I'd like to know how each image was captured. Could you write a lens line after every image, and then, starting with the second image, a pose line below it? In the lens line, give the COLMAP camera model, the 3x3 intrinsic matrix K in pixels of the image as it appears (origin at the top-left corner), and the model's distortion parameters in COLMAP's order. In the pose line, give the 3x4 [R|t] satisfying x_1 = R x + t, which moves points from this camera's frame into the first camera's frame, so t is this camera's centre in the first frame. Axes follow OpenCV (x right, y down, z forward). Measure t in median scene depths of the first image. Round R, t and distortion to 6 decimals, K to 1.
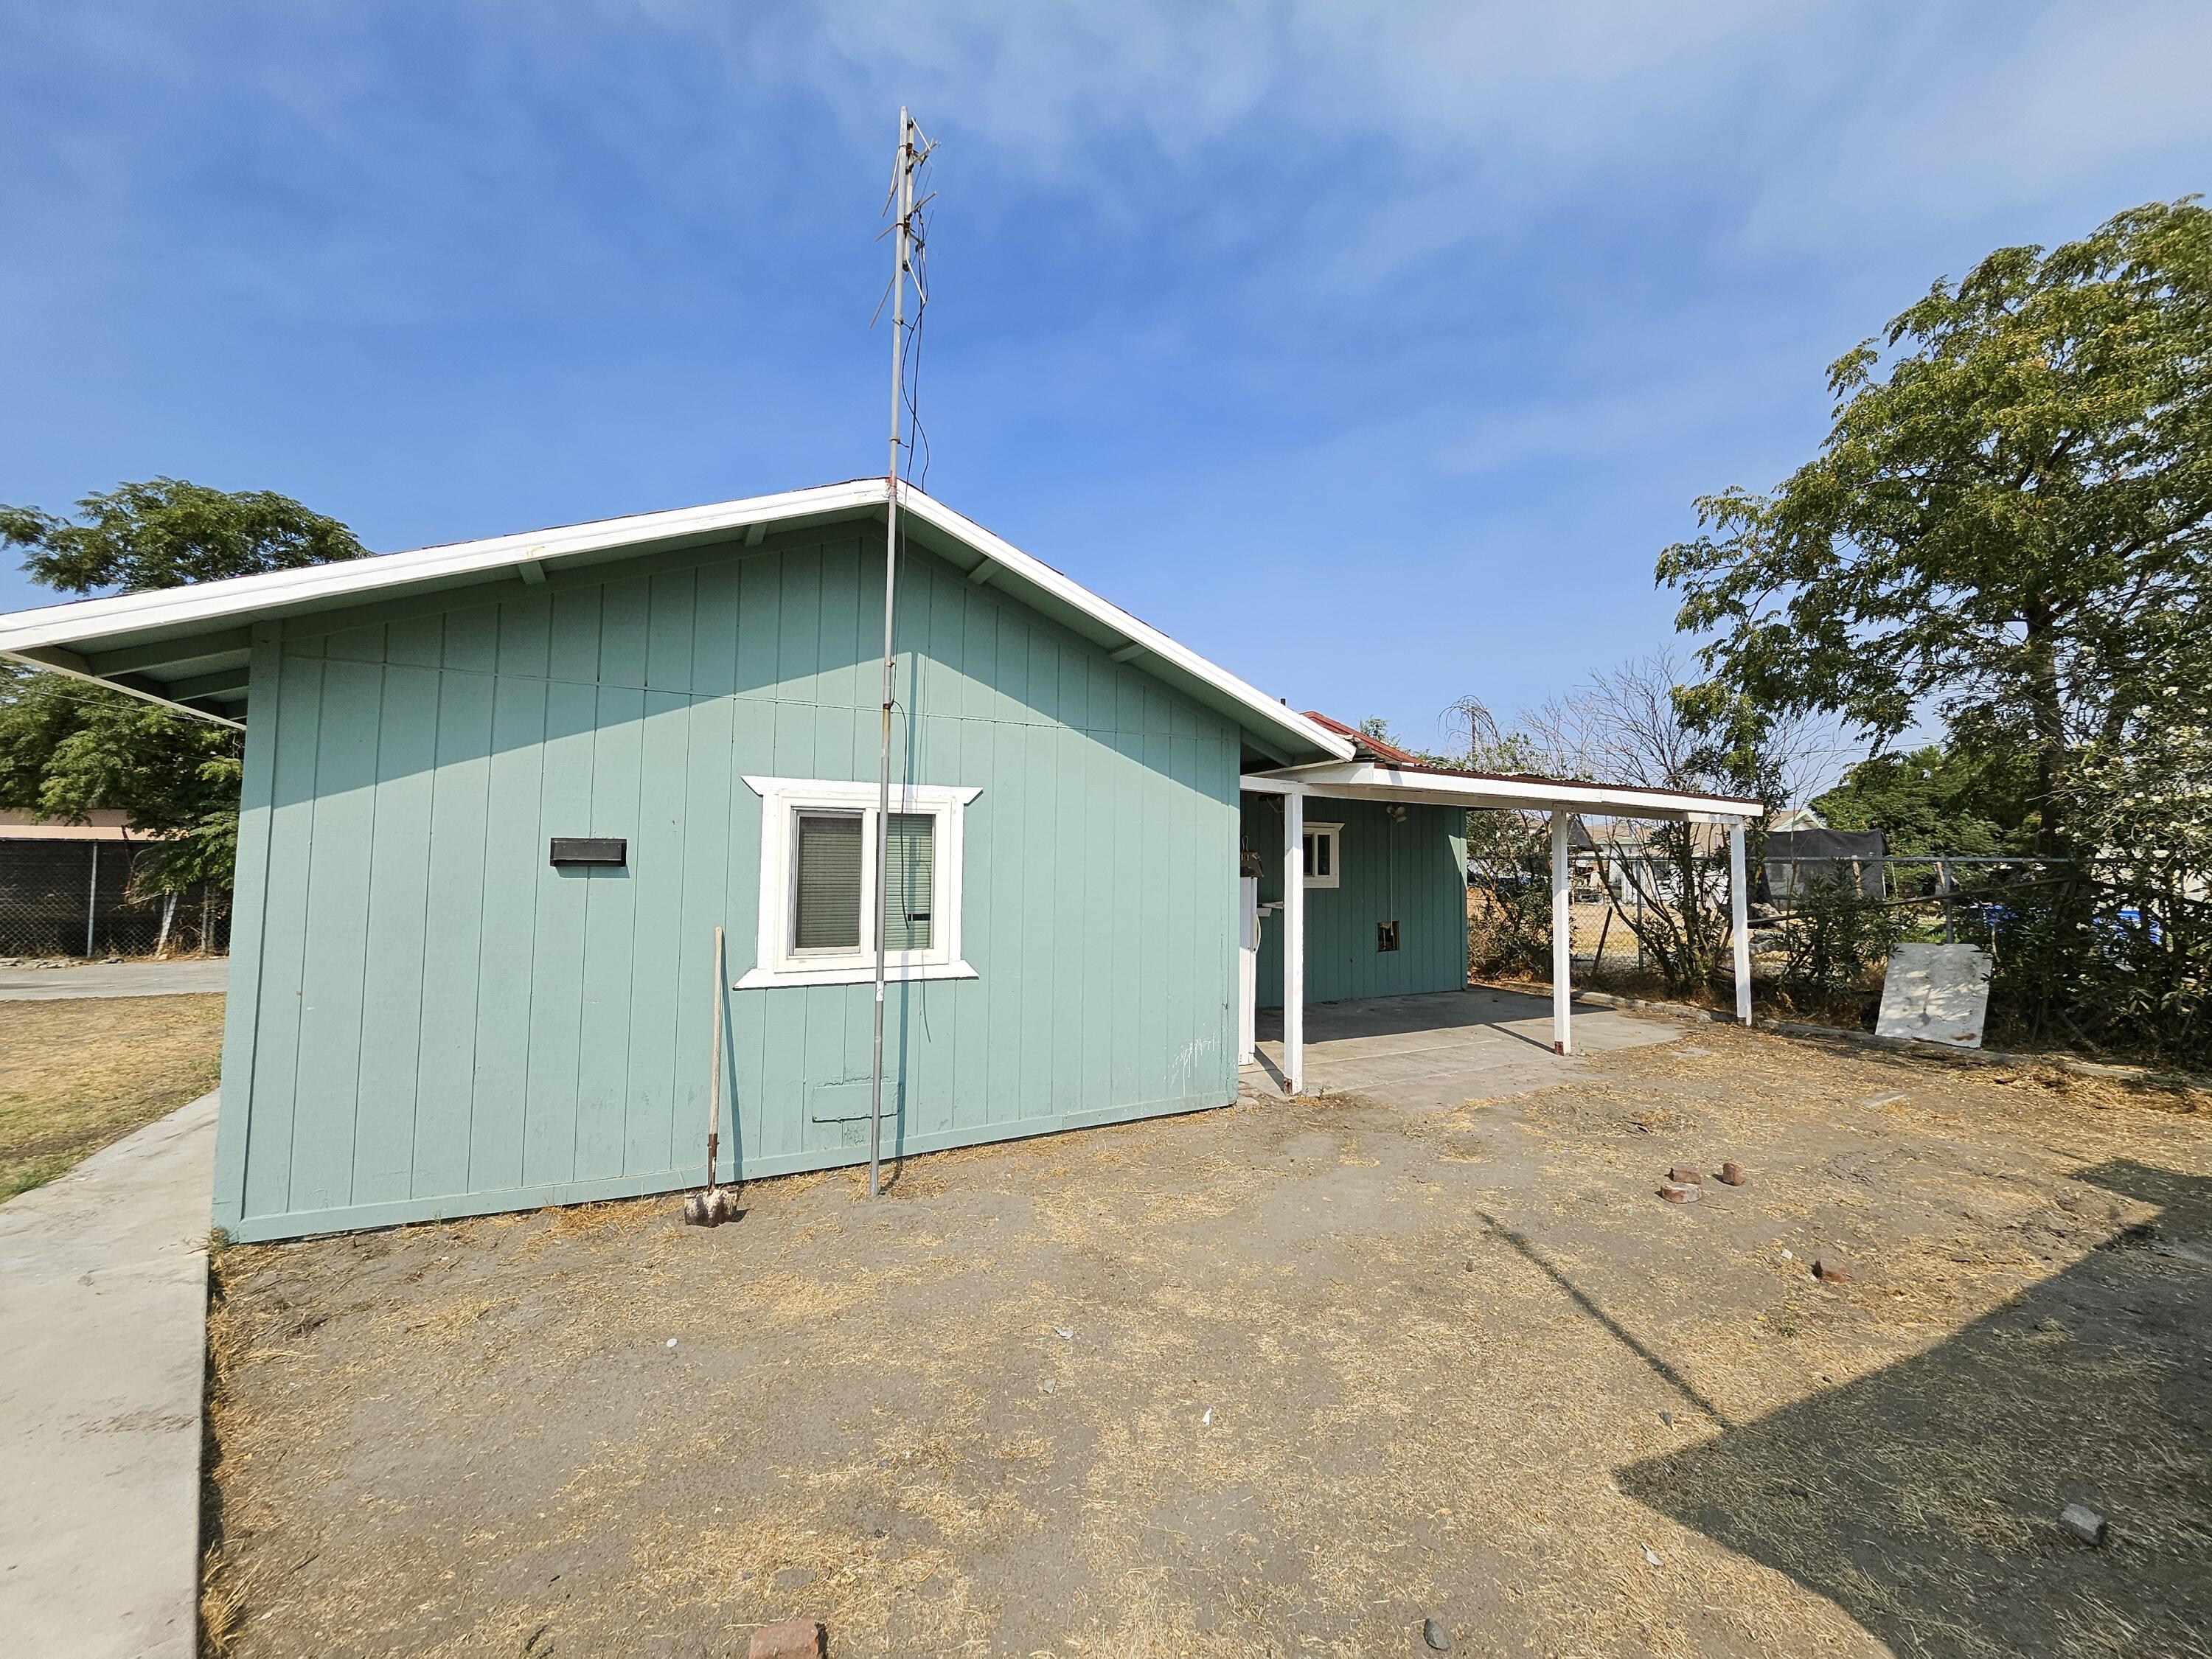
lens RADIAL K [[889.0, 0, 1106.0], [0, 889.0, 829.5], [0, 0, 1]] dist [0.001448, 0.000073]
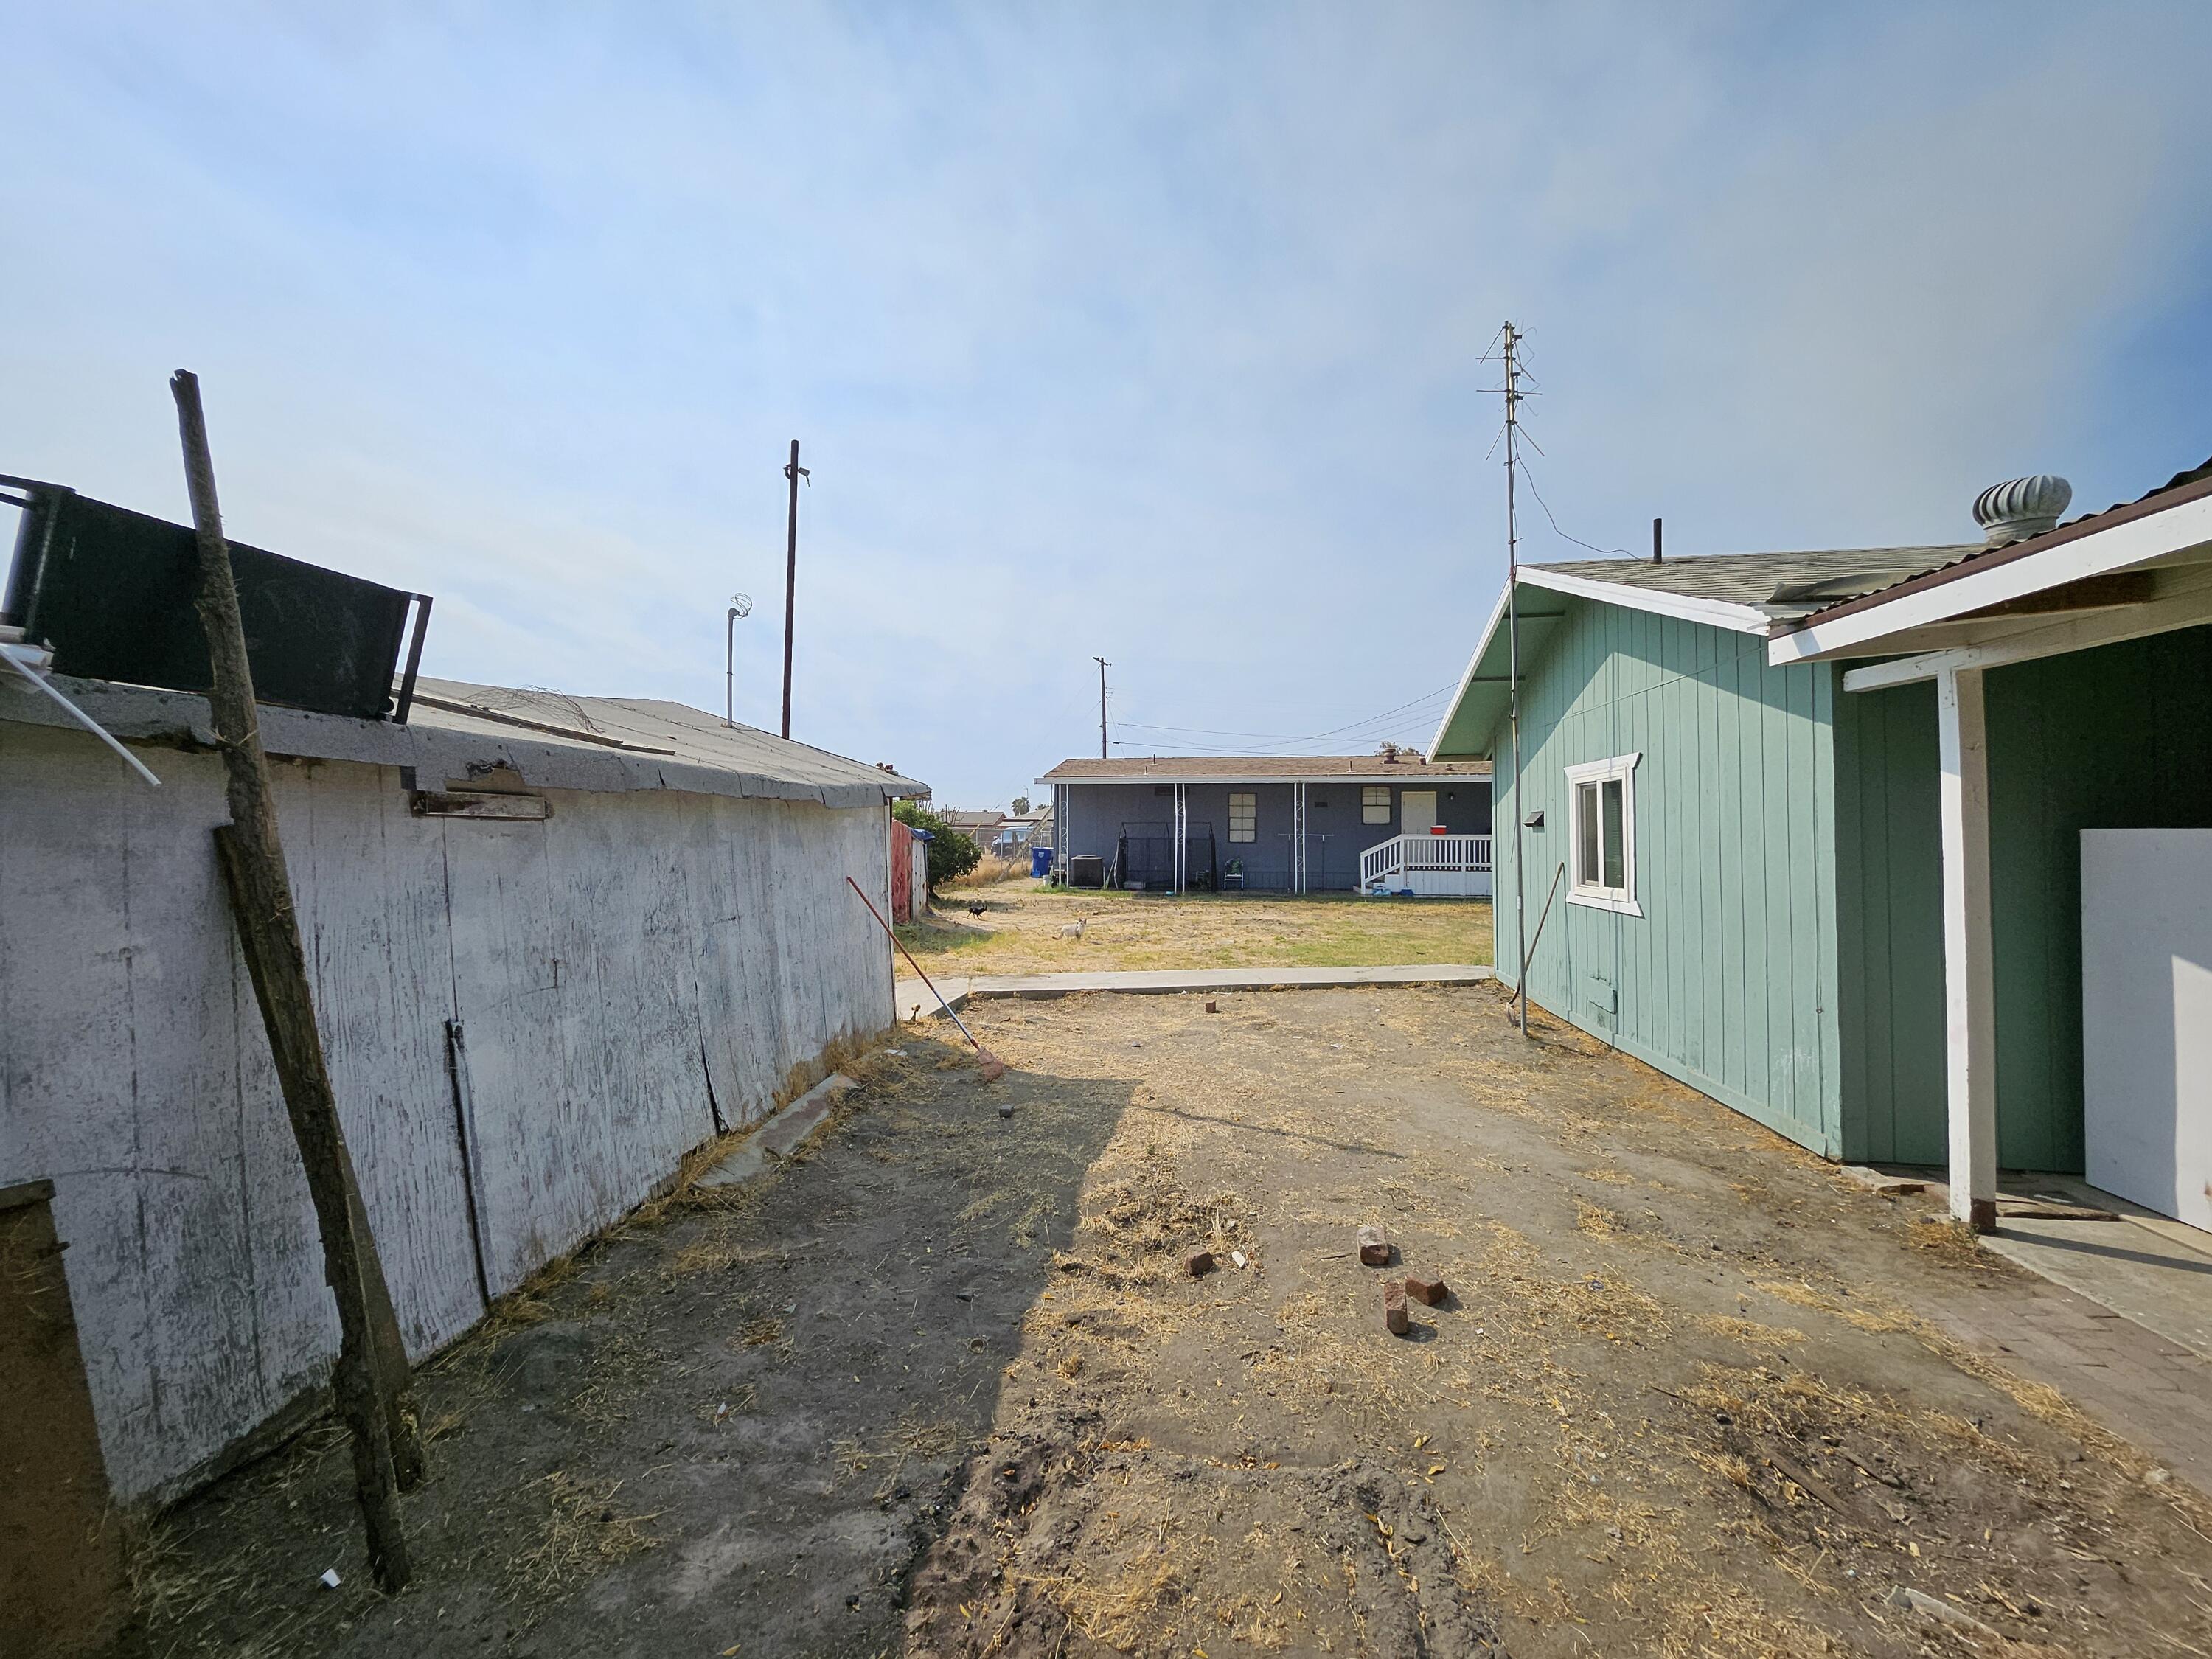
lens RADIAL K [[968.6, 0, 1093.8], [0, 968.6, 814.6], [0, 0, 1]] dist [0.001417, -0.000057]
pose [[-0.564540, -0.037792, -0.824540, 0.654837], [0.024392, 0.997751, -0.062431, 0.047798], [0.825045, -0.055357, -0.562348, 0.565026]]
